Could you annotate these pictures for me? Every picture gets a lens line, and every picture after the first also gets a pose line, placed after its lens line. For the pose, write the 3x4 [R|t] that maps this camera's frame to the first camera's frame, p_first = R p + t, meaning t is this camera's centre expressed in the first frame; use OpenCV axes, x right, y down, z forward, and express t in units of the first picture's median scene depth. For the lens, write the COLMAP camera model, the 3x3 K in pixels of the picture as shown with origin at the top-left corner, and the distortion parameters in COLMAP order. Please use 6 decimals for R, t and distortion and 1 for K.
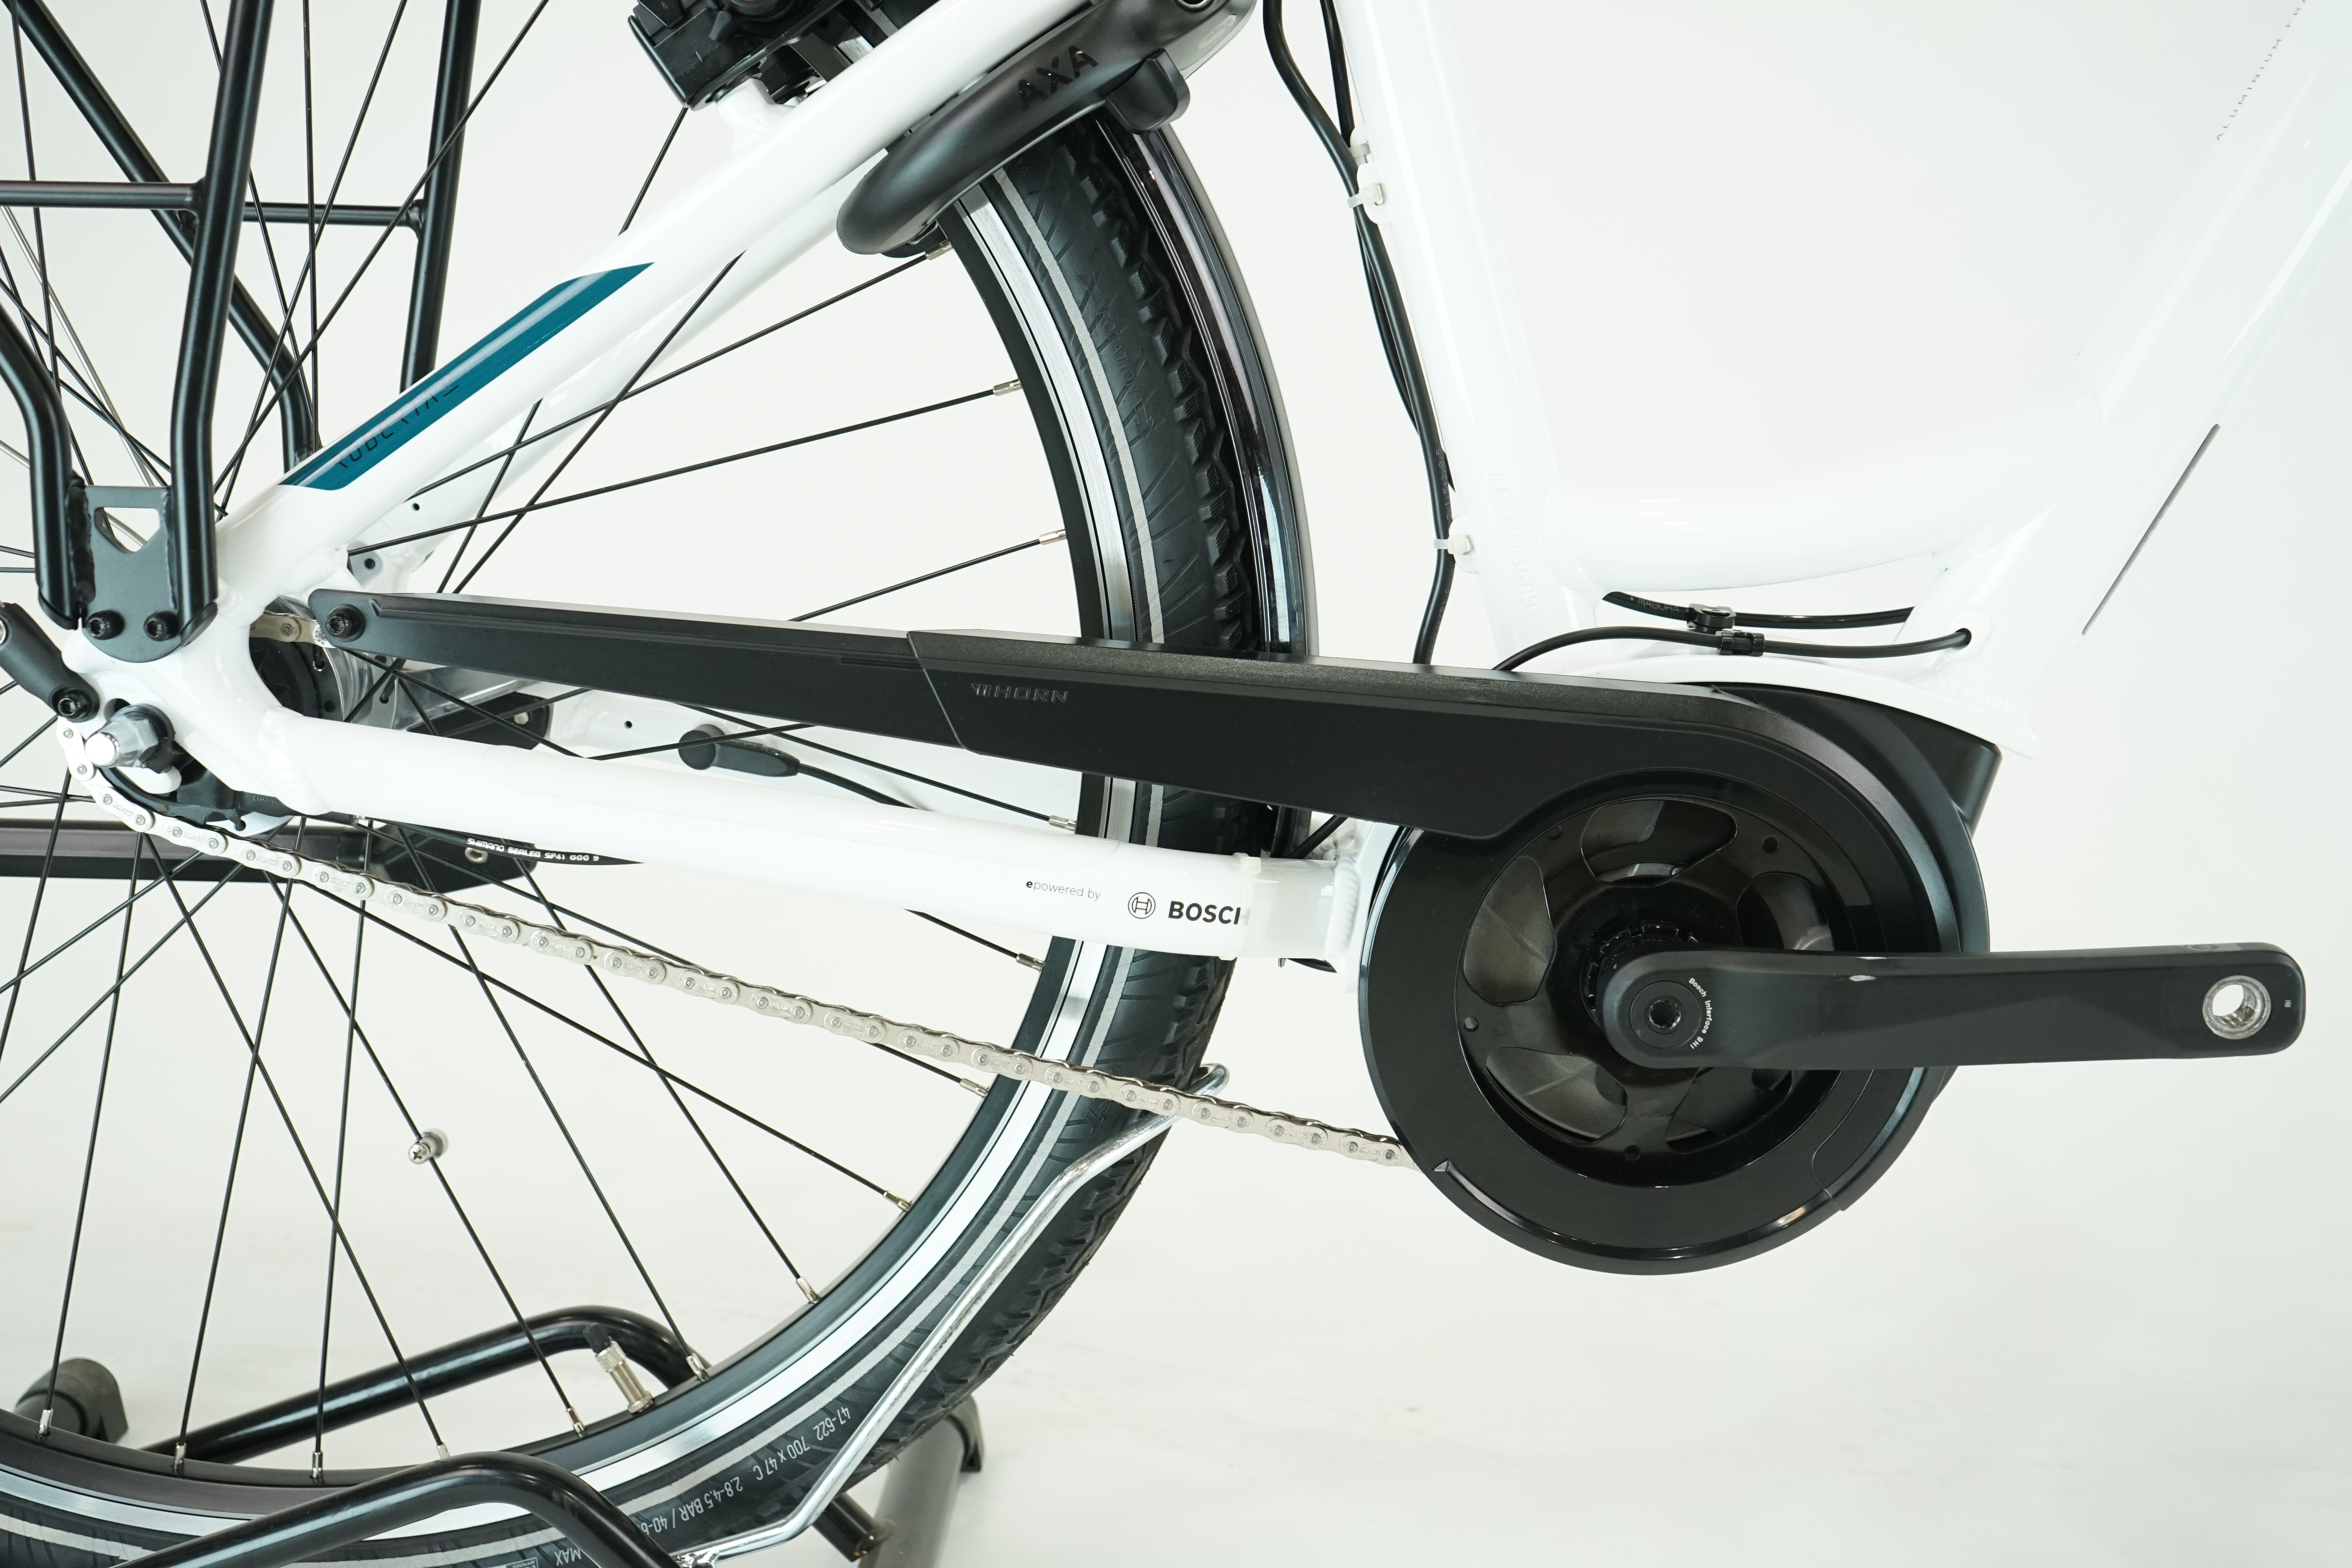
lens RADIAL K [[2481.1, 0, 1171.6], [0, 2481.1, 785.6], [0, 0, 1]] dist [-0.022245, 0.000000]
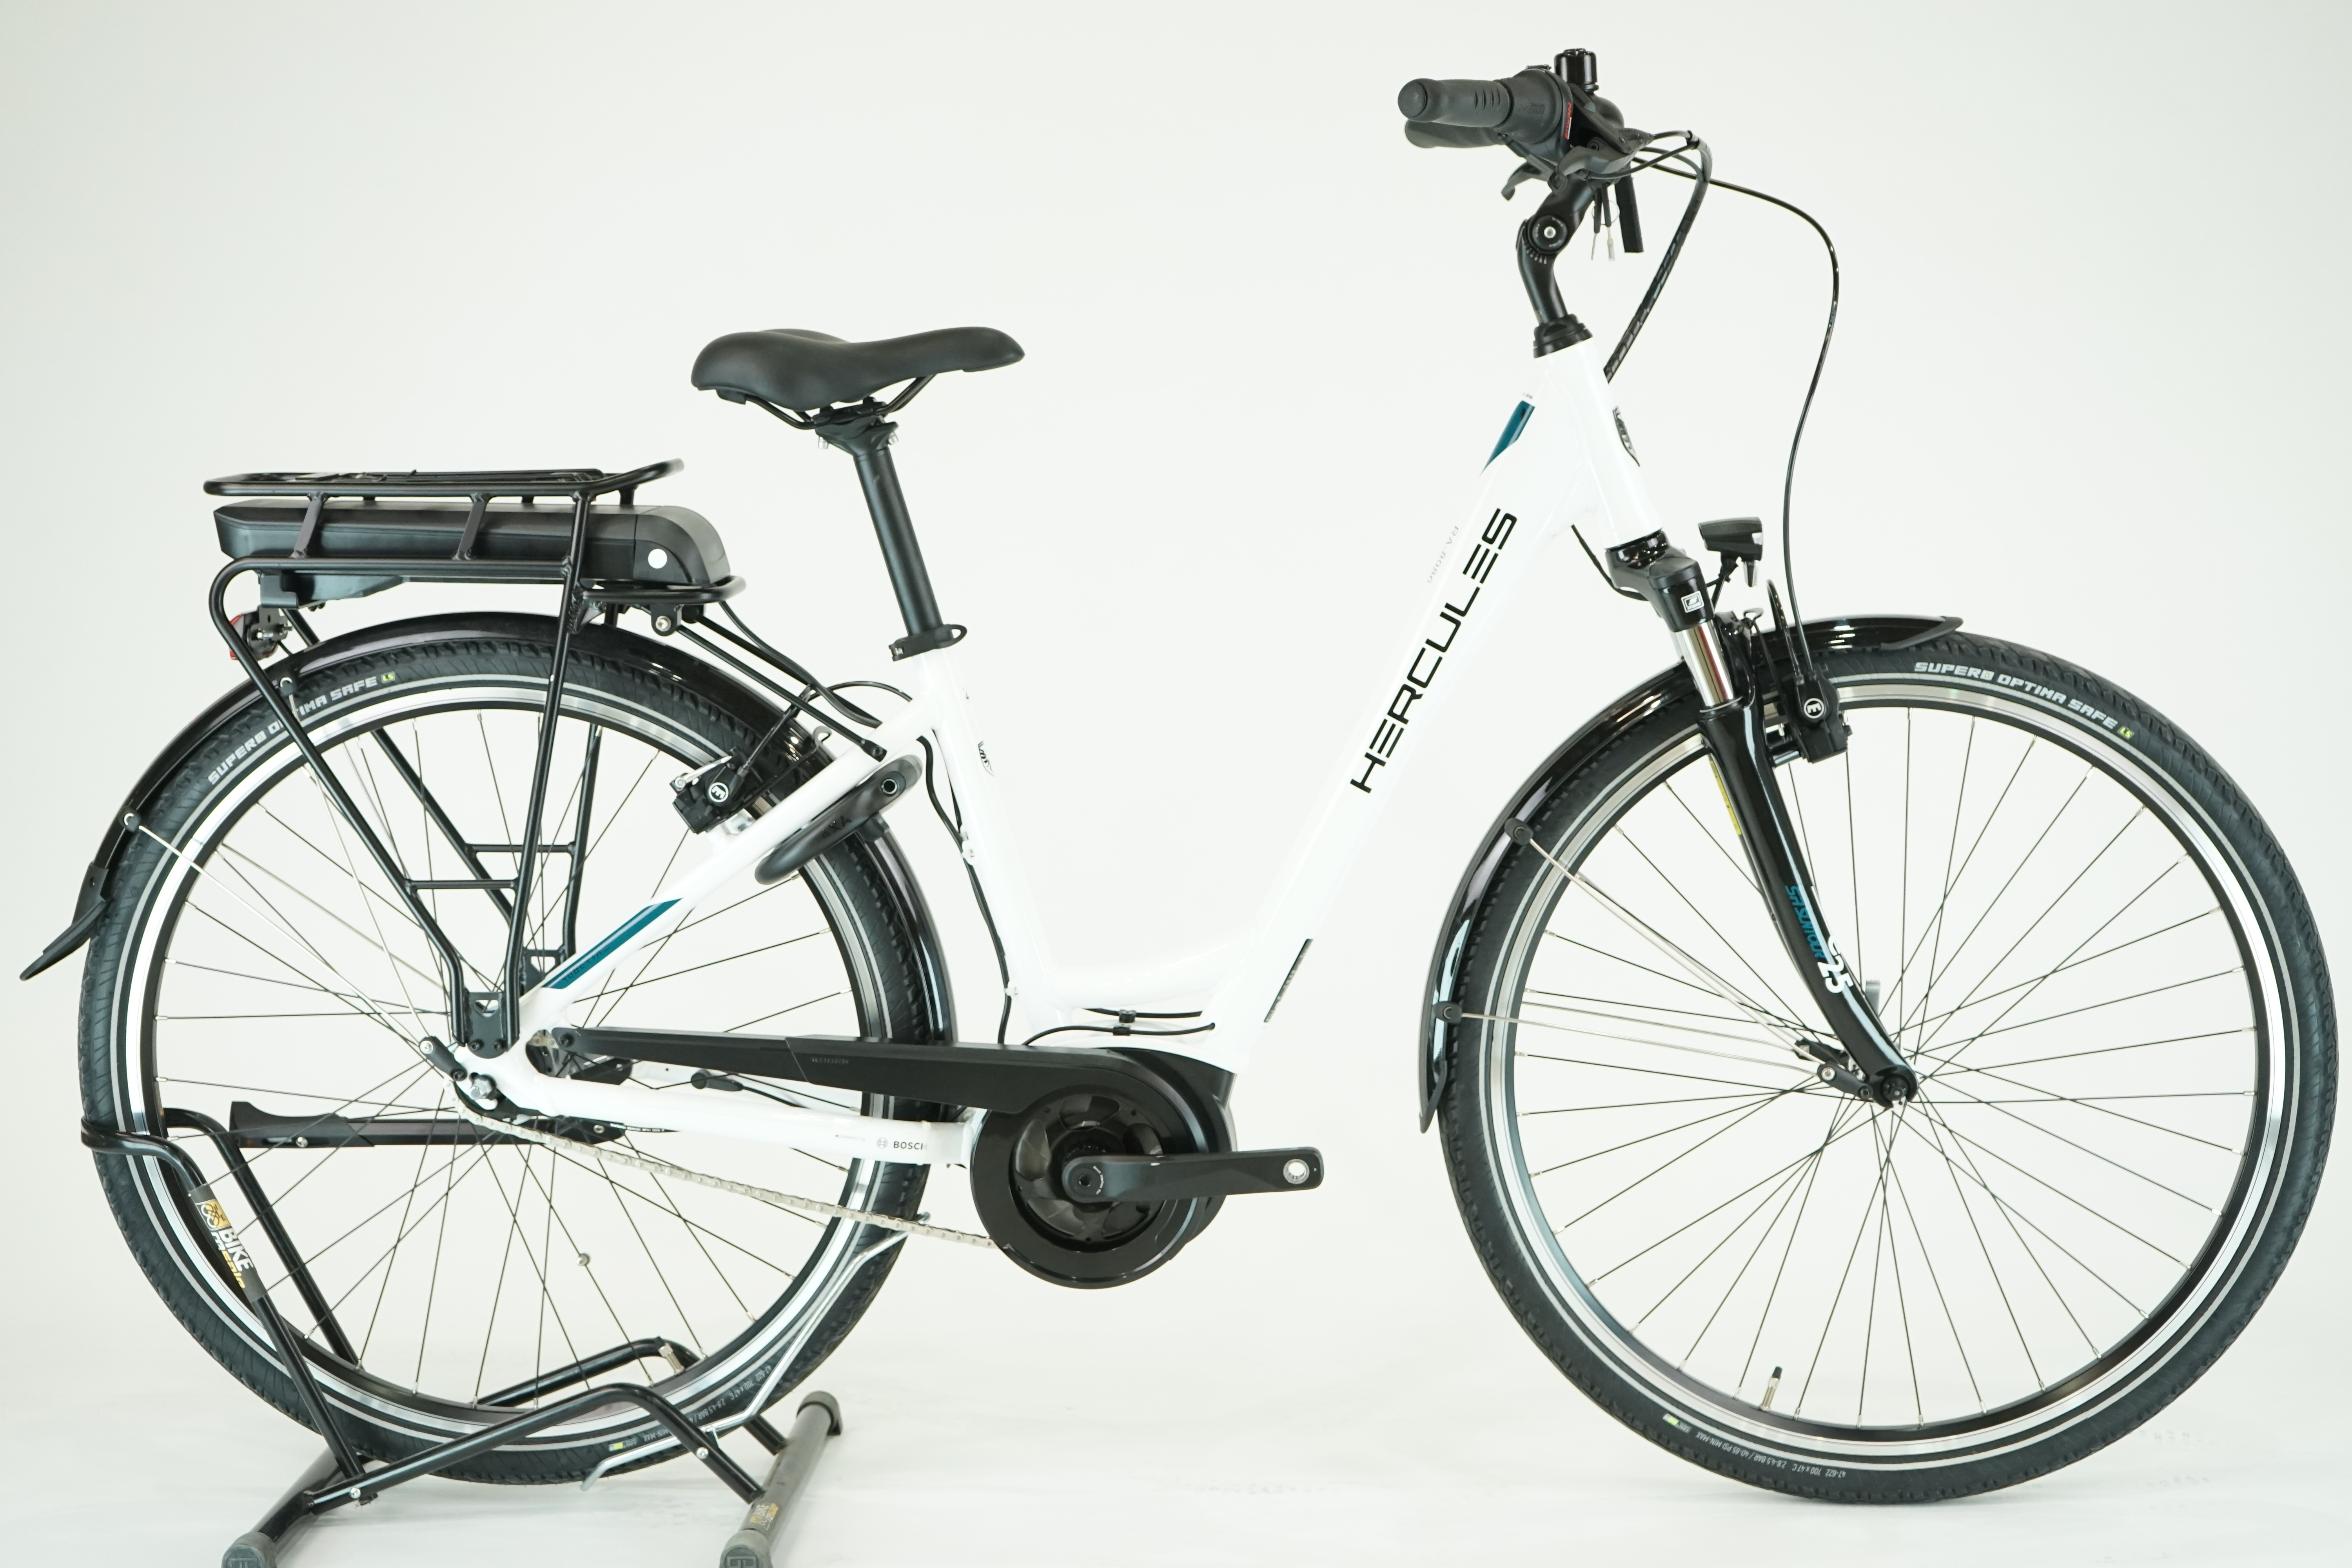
lens RADIAL K [[3629.9, 0, 1175.8], [0, 3629.9, 780.6], [0, 0, 1]] dist [-0.002053, 0.000000]
pose [[0.999312, -0.028552, -0.023662, 0.367753], [0.027226, 0.998139, -0.054573, -0.105270], [0.025176, 0.053891, 0.998229, -2.572709]]
